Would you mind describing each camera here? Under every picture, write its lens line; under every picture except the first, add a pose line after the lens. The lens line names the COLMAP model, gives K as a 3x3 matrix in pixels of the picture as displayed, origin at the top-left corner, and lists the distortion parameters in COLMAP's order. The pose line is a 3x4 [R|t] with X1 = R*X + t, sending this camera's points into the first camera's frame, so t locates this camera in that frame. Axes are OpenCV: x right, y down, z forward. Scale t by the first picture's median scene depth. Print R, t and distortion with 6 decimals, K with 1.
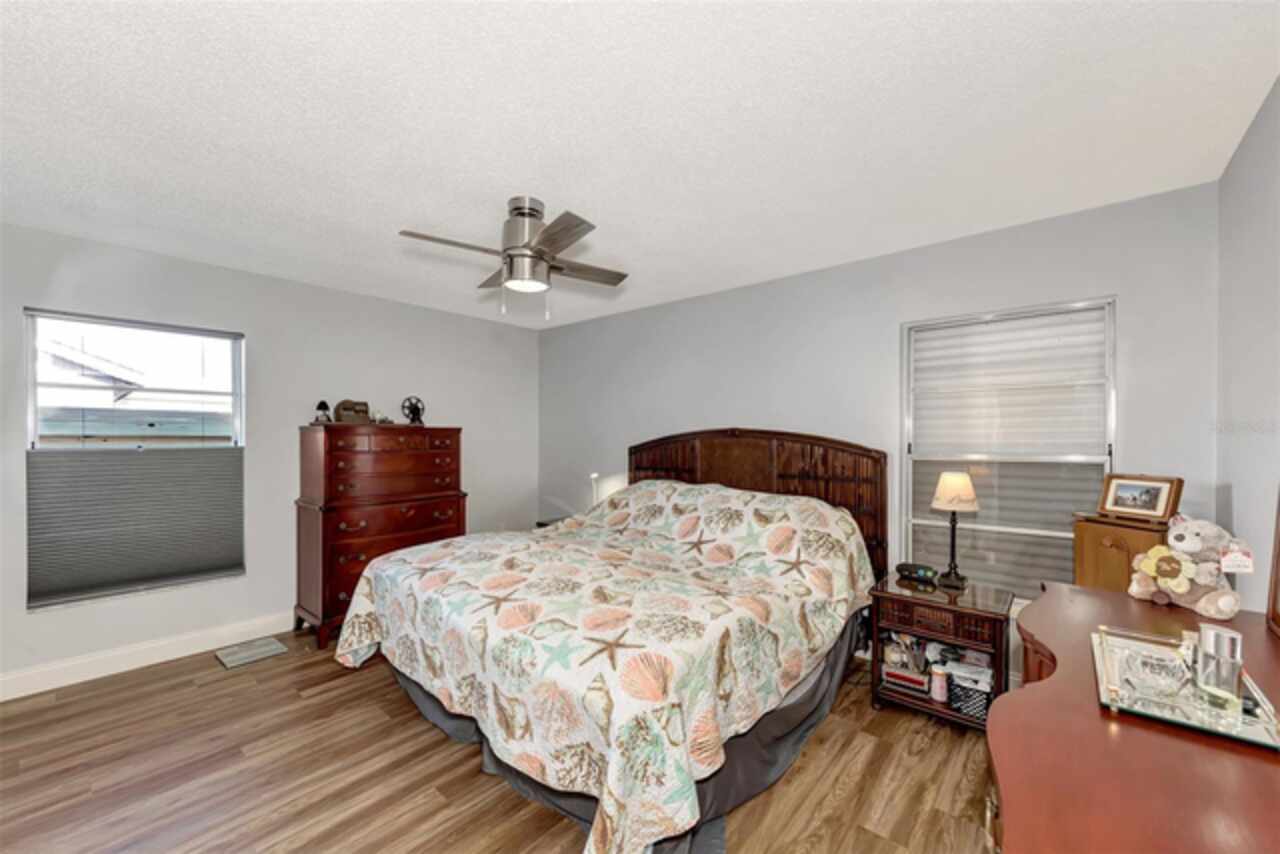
lens RADIAL K [[492.9, 0, 638.6], [0, 492.9, 430.0], [0, 0, 1]] dist [0.016341, -0.005209]
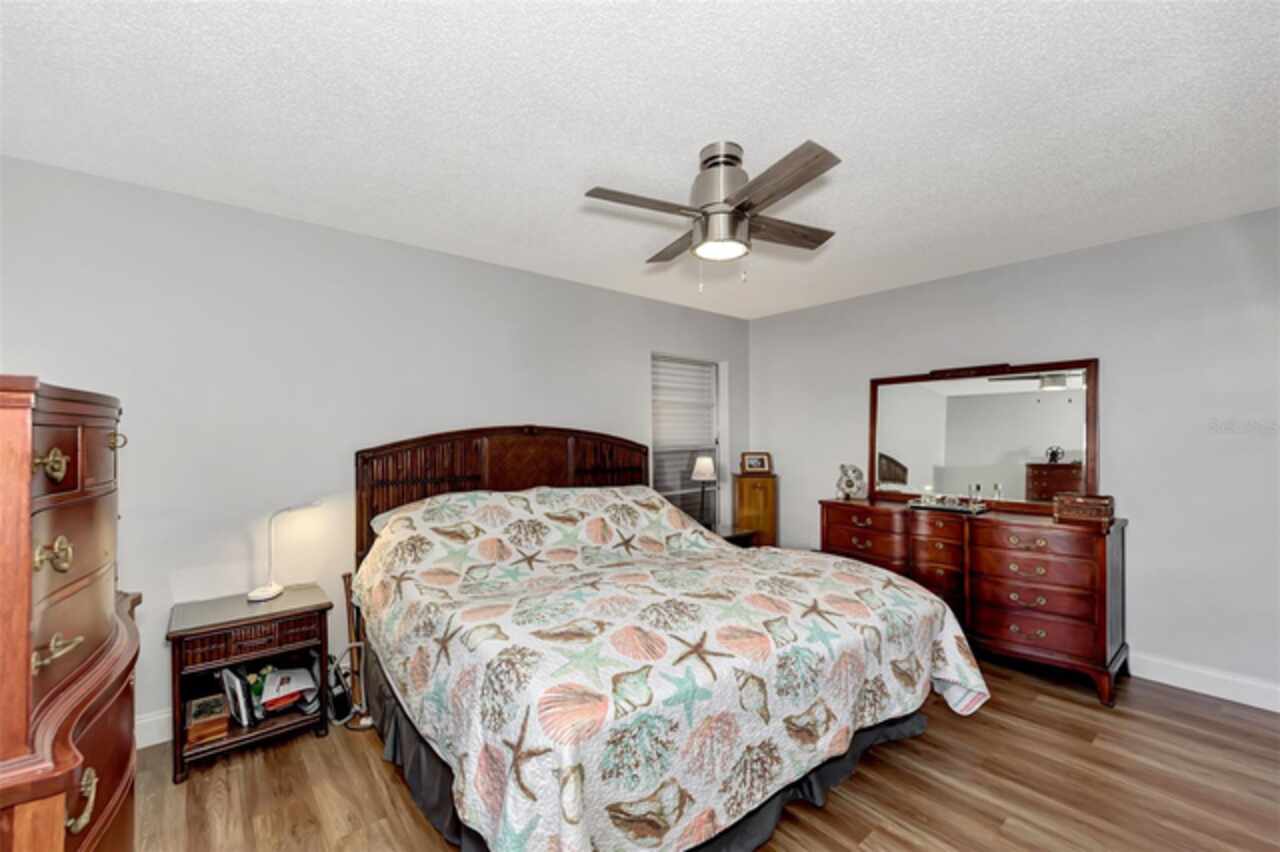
lens RADIAL K [[511.1, 0, 631.9], [0, 511.1, 433.6], [0, 0, 1]] dist [0.001823, -0.003877]
pose [[0.193917, -0.007633, 0.980988, -1.085572], [-0.022763, 0.999666, 0.012278, -0.006138], [-0.980754, -0.024711, 0.193678, 0.948393]]
